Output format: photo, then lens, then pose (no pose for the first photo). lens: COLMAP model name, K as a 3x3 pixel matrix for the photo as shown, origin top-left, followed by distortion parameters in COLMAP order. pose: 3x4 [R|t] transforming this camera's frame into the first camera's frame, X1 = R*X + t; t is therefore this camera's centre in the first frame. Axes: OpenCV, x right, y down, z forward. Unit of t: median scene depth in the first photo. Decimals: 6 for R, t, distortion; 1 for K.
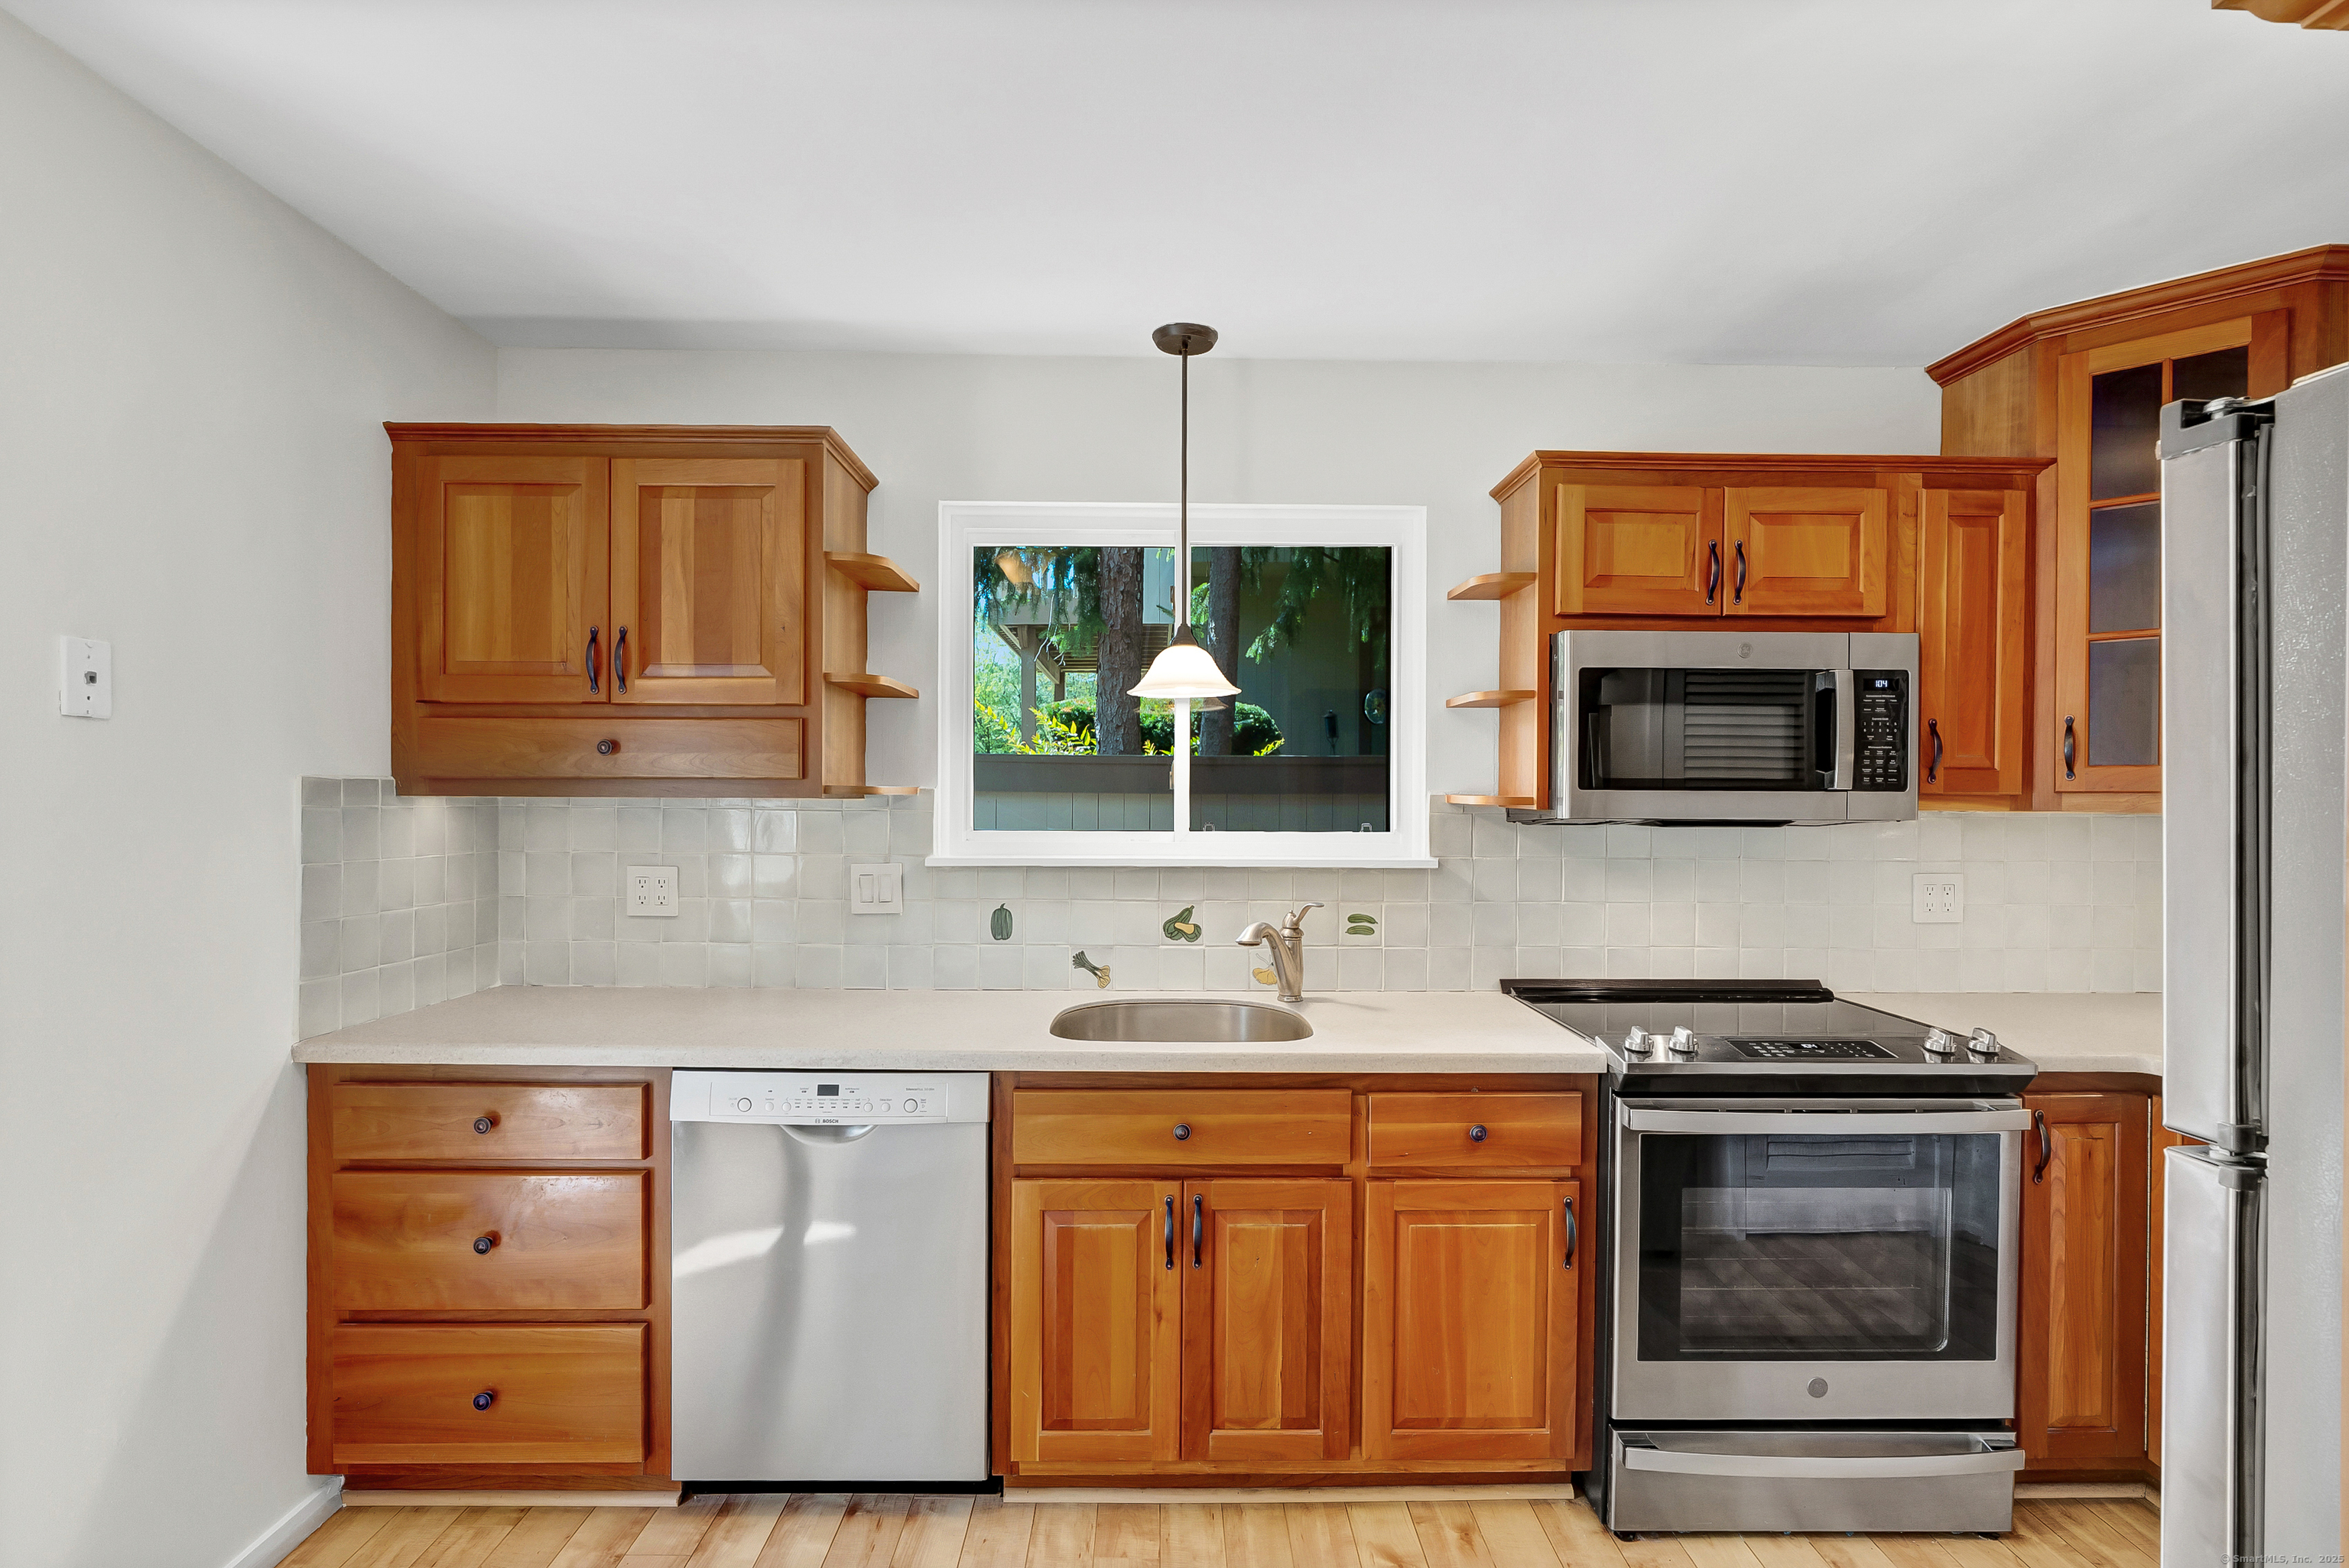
lens RADIAL K [[1168.8, 0, 1197.9], [0, 1168.8, 801.4], [0, 0, 1]] dist [-0.000096, 0.000853]
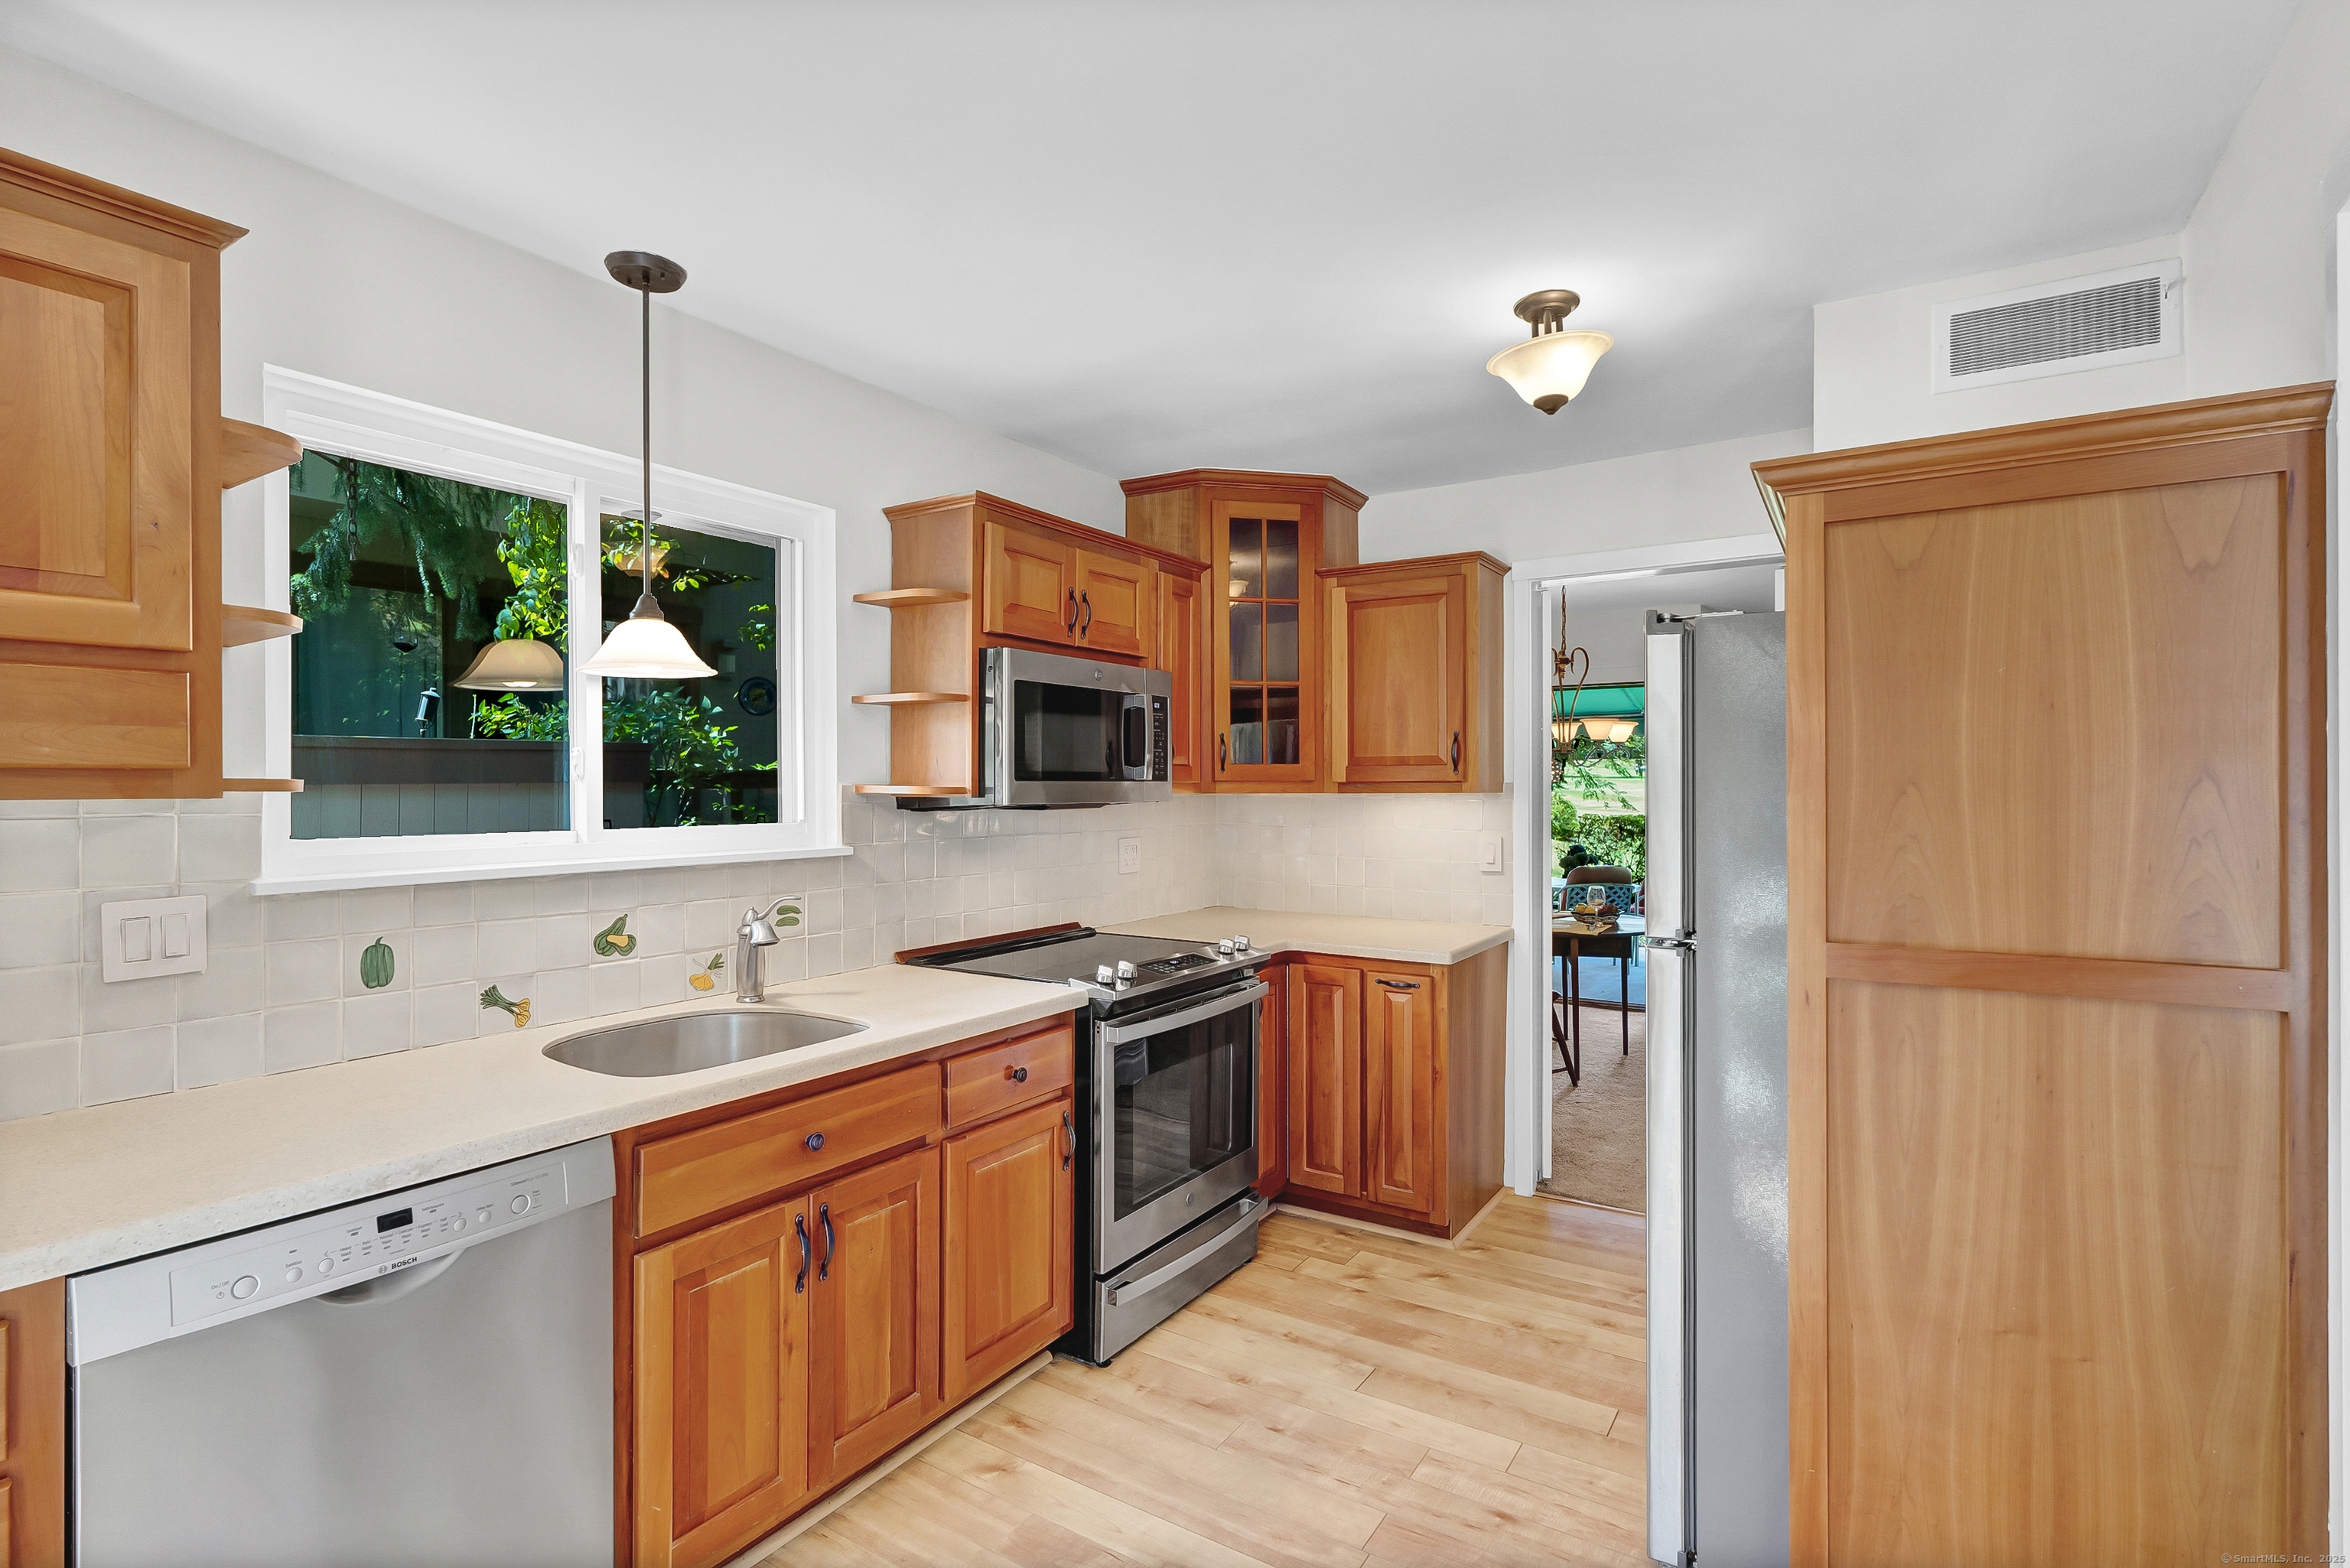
lens RADIAL K [[1100.6, 0, 1187.3], [0, 1100.6, 783.9], [0, 0, 1]] dist [0.000162, 0.000336]
pose [[0.567011, -0.006441, 0.823685, -0.506043], [0.008694, 0.999961, 0.001835, -0.007114], [-0.823665, 0.006121, 0.567044, 0.210340]]
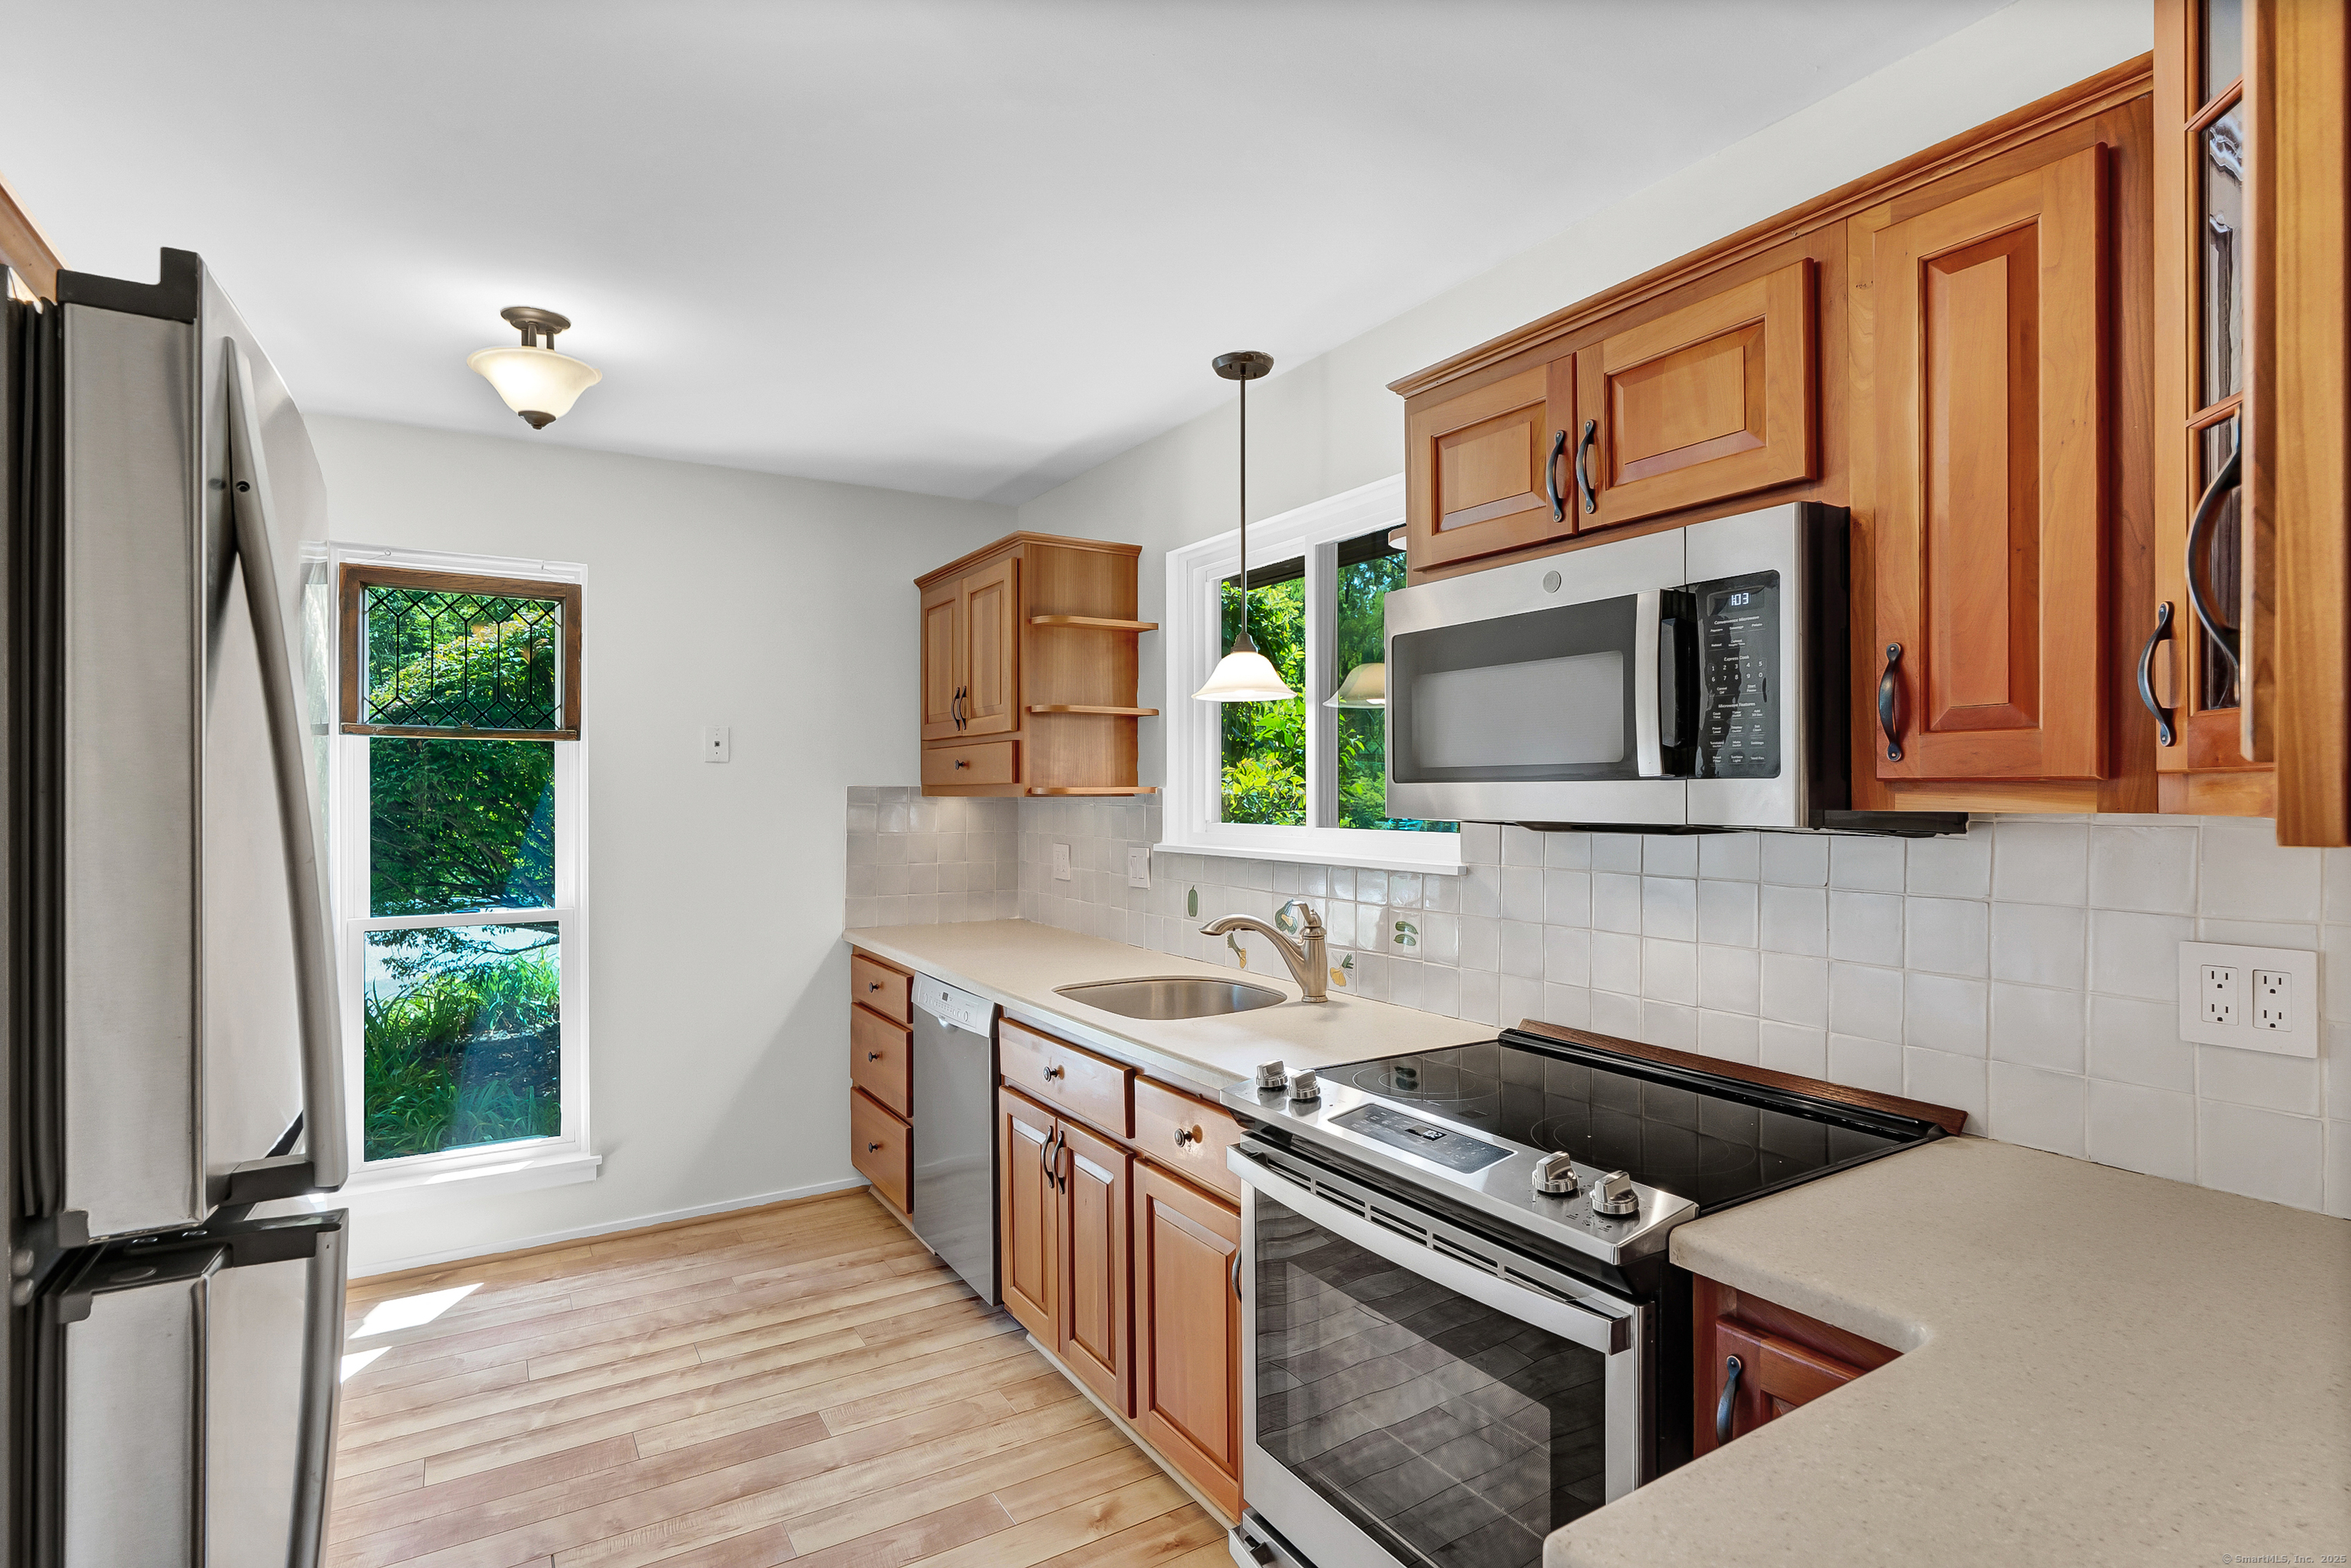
lens RADIAL K [[1169.8, 0, 1198.9], [0, 1169.8, 801.4], [0, 0, 1]] dist [-0.000096, 0.000853]
pose [[0.514258, -0.001468, -0.857634, 0.957218], [0.001153, 0.999999, -0.001021, 0.003540], [0.857635, -0.000464, 0.514259, 0.452573]]
